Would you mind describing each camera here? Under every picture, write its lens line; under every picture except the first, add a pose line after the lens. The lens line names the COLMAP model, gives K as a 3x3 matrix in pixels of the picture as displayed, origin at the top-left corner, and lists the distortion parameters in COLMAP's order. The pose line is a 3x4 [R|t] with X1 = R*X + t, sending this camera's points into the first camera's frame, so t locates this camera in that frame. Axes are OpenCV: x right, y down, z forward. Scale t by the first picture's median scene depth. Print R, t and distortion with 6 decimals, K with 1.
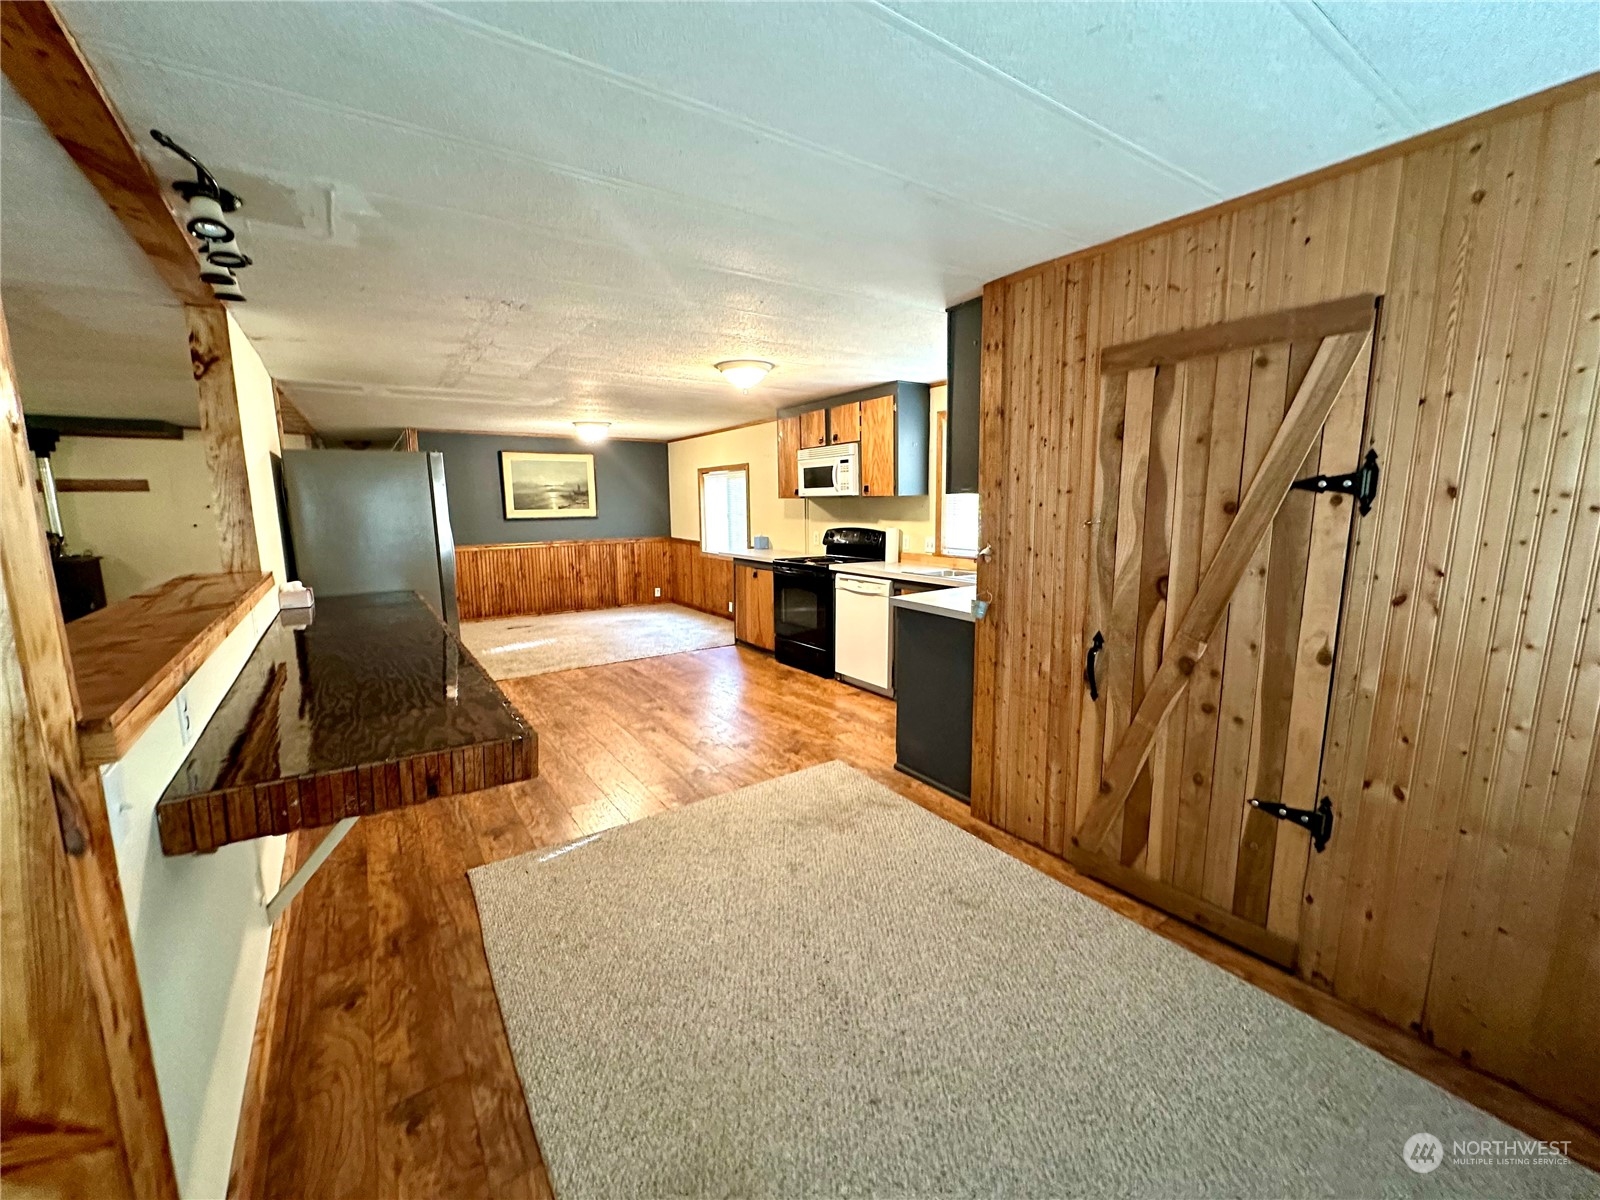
lens RADIAL K [[636.2, 0, 802.8], [0, 636.2, 599.2], [0, 0, 1]] dist [-0.003618, 0.001017]
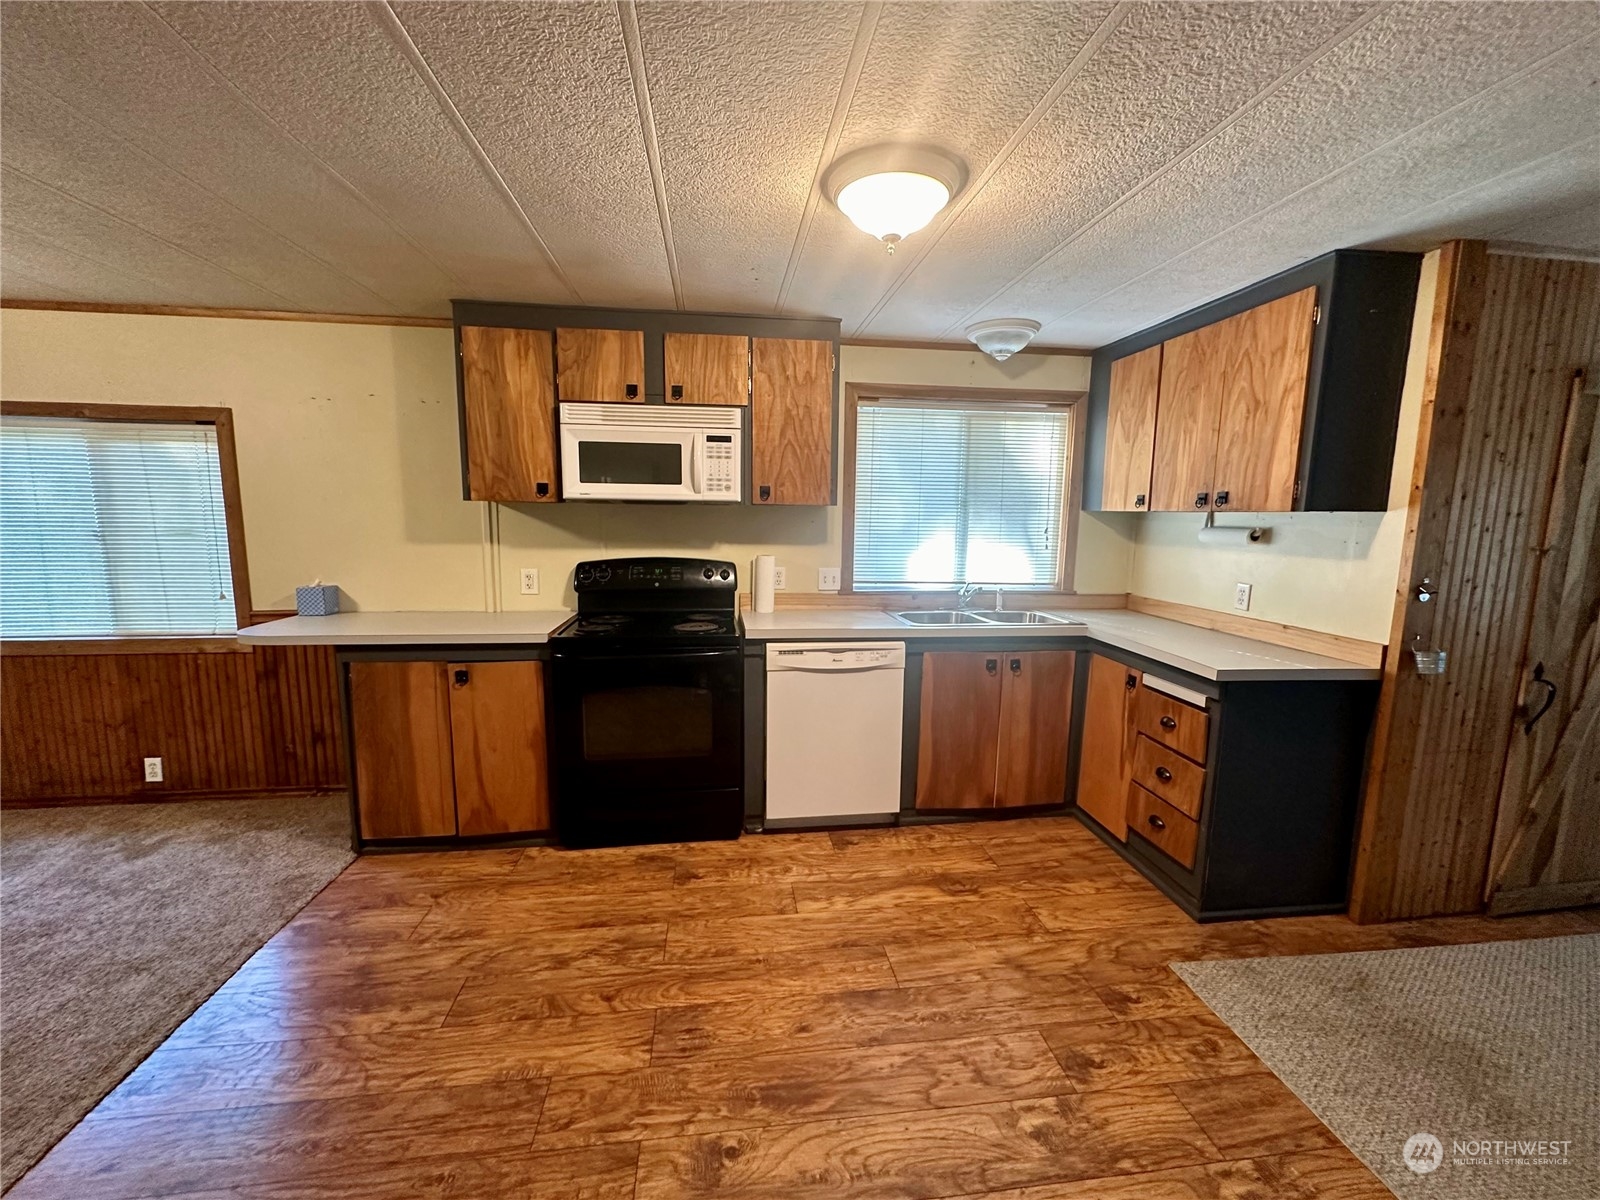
lens RADIAL K [[636.2, 0, 795.0], [0, 636.2, 599.8], [0, 0, 1]] dist [-0.003618, 0.001017]
pose [[0.462771, -0.102803, 0.880497, -0.366608], [0.116001, 0.991735, 0.054822, -0.093190], [-0.878855, 0.076769, 0.470872, 0.636491]]
